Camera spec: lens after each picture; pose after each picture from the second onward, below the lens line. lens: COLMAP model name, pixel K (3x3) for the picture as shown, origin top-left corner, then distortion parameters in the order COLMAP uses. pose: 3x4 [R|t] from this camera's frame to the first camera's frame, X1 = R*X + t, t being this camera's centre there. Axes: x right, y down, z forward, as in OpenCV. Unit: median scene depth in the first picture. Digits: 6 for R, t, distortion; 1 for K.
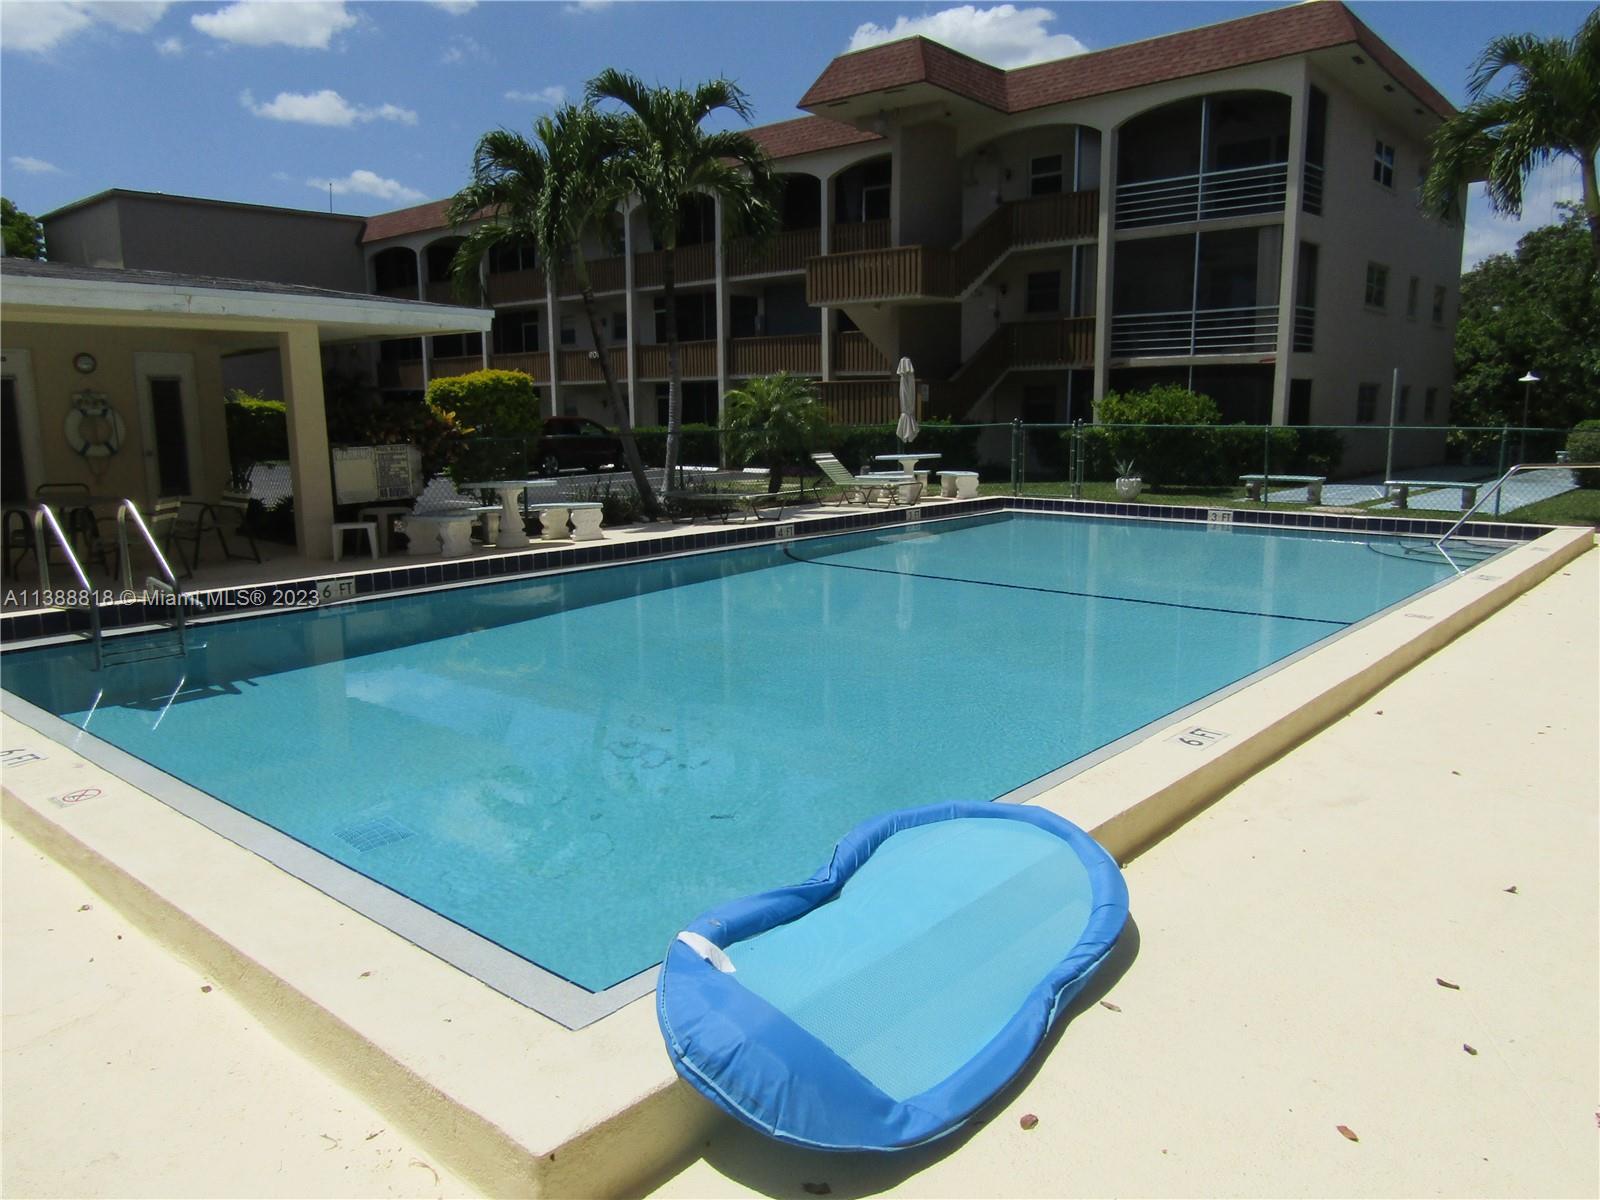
lens RADIAL K [[1130.5, 0, 801.3], [0, 1130.5, 599.2], [0, 0, 1]] dist [-0.021030, 0.007474]
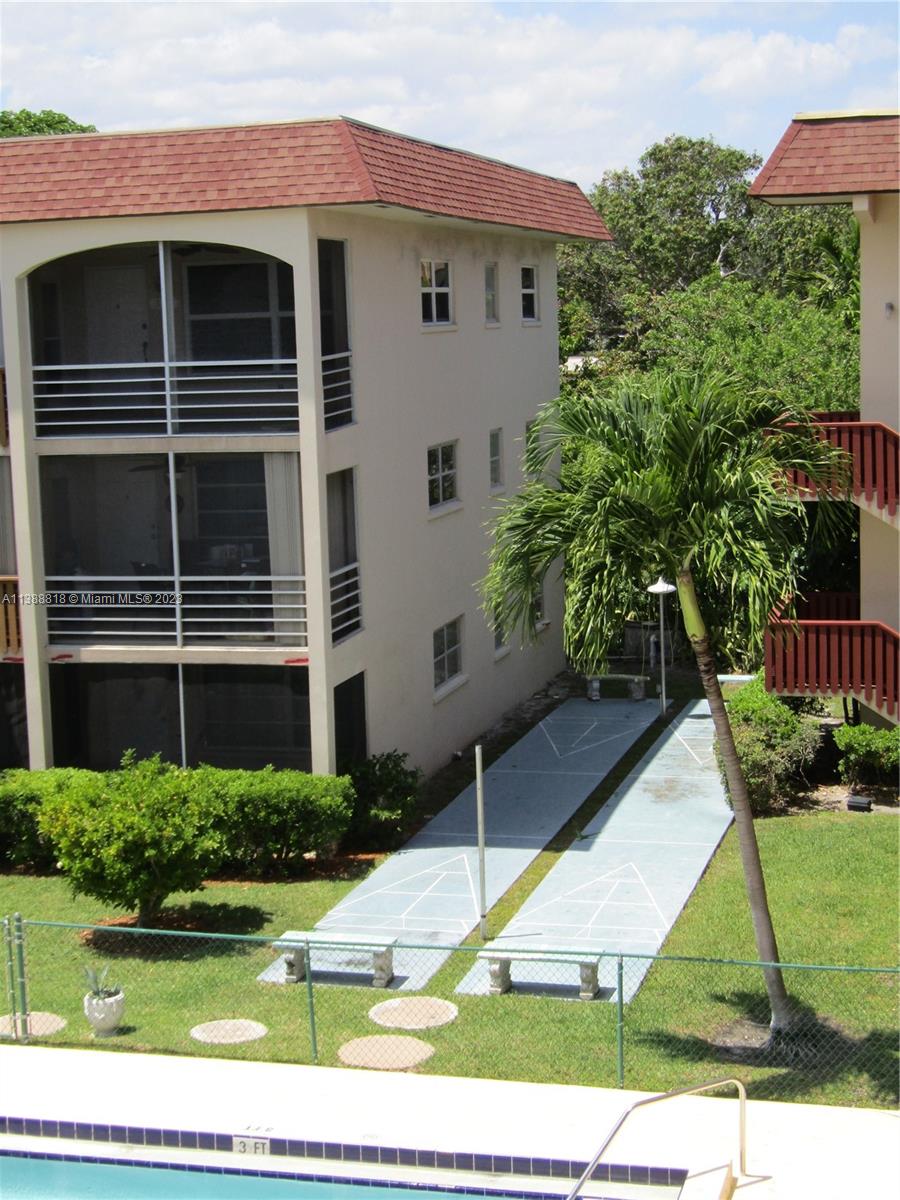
lens RADIAL K [[2099.2, 0, 443.0], [0, 2099.2, 598.2], [0, 0, 1]] dist [-0.007076, 0.000000]
pose [[0.898264, -0.076301, 0.432782, -0.017508], [0.100363, 0.994404, -0.032994, -0.198609], [-0.427843, 0.073072, 0.900895, -0.094922]]
